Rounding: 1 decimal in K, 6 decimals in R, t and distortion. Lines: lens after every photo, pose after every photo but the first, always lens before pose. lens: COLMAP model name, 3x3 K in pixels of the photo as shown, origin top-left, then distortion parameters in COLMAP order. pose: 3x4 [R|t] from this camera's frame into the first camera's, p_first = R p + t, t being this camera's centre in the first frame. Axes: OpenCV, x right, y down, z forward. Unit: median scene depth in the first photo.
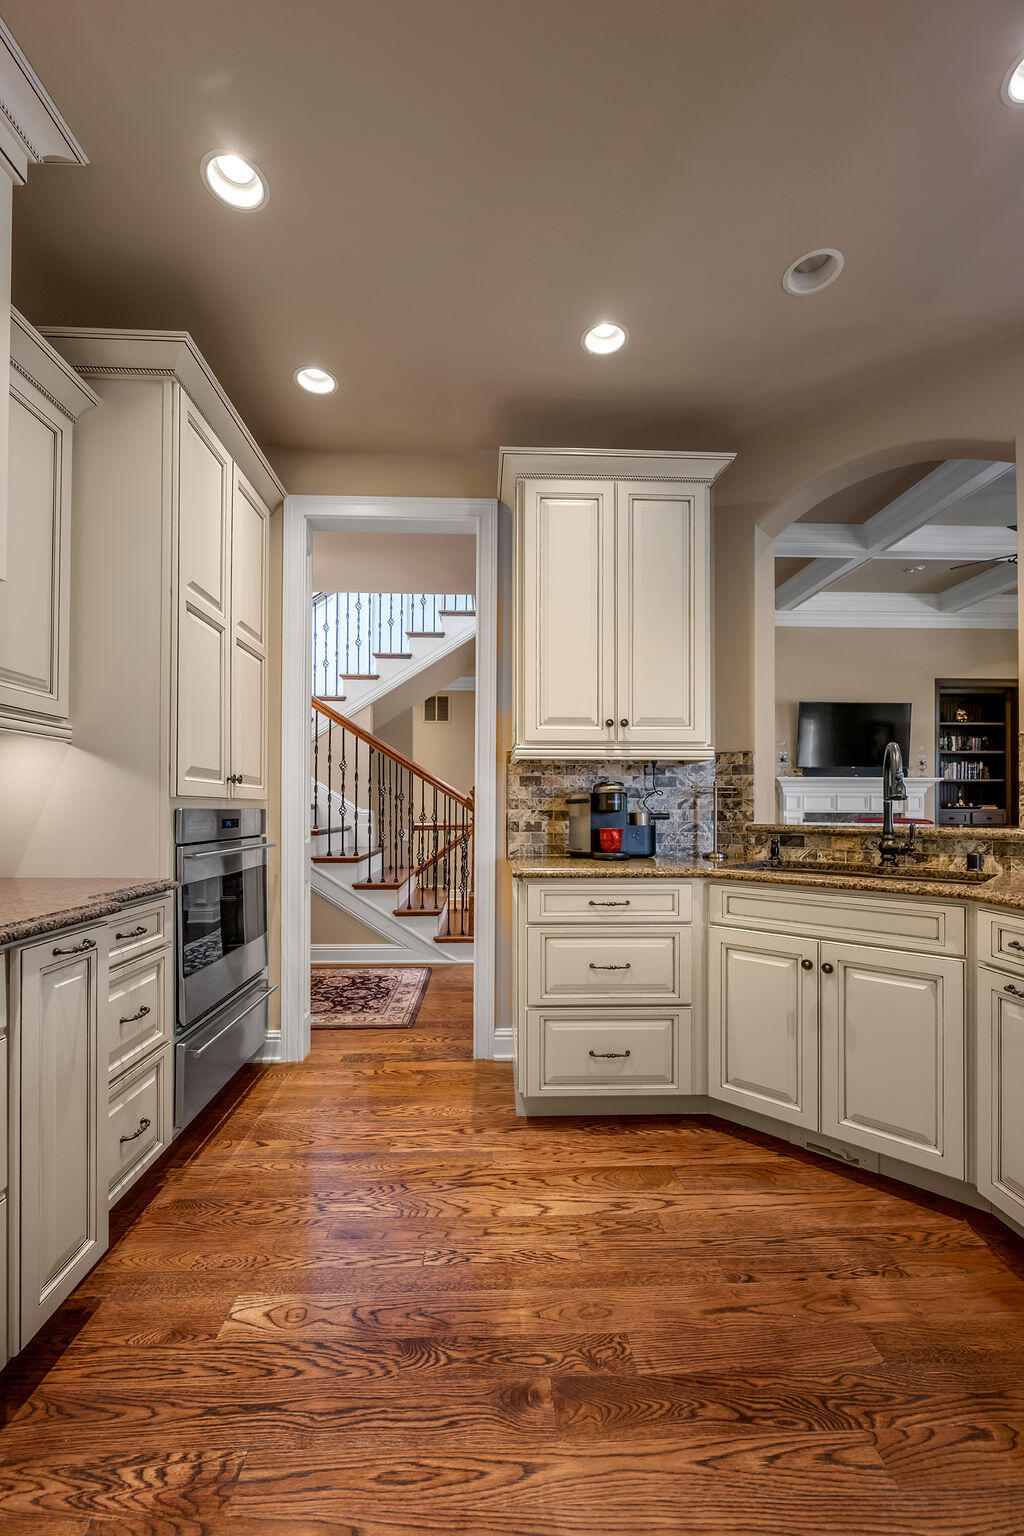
lens RADIAL K [[620.6, 0, 484.0], [0, 620.6, 802.9], [0, 0, 1]] dist [-0.003885, -0.000335]
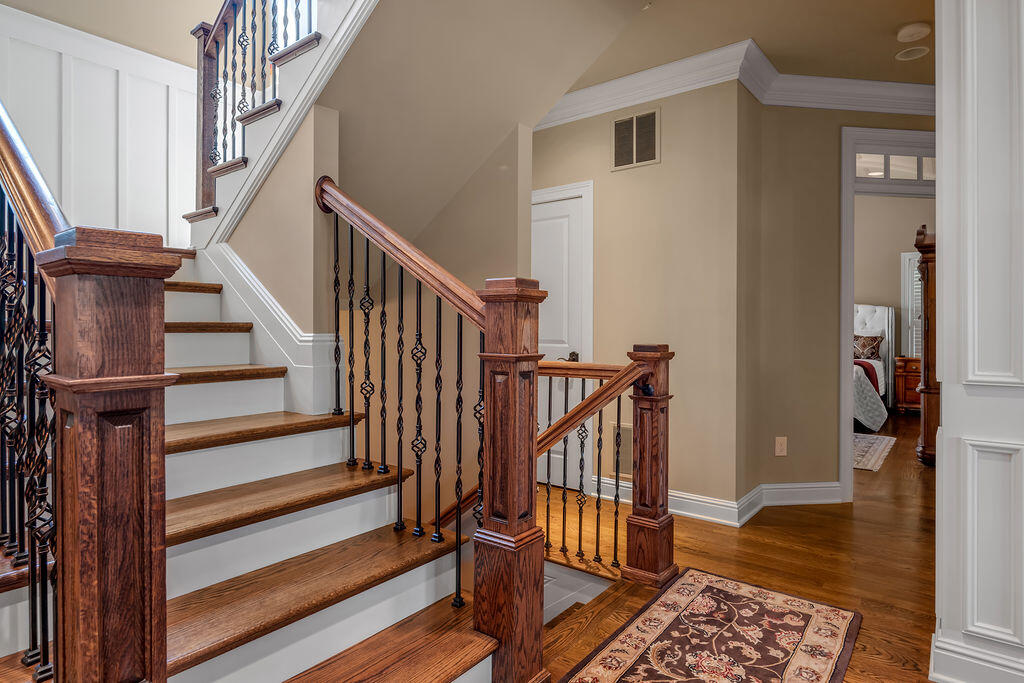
lens RADIAL K [[571.8, 0, 515.0], [0, 571.8, 328.9], [0, 0, 1]] dist [-0.016603, 0.001698]
pose [[0.781530, -0.000577, -0.623868, 0.438802], [0.008046, 0.999926, 0.009155, 0.008971], [0.623816, -0.012175, 0.781476, 1.692557]]
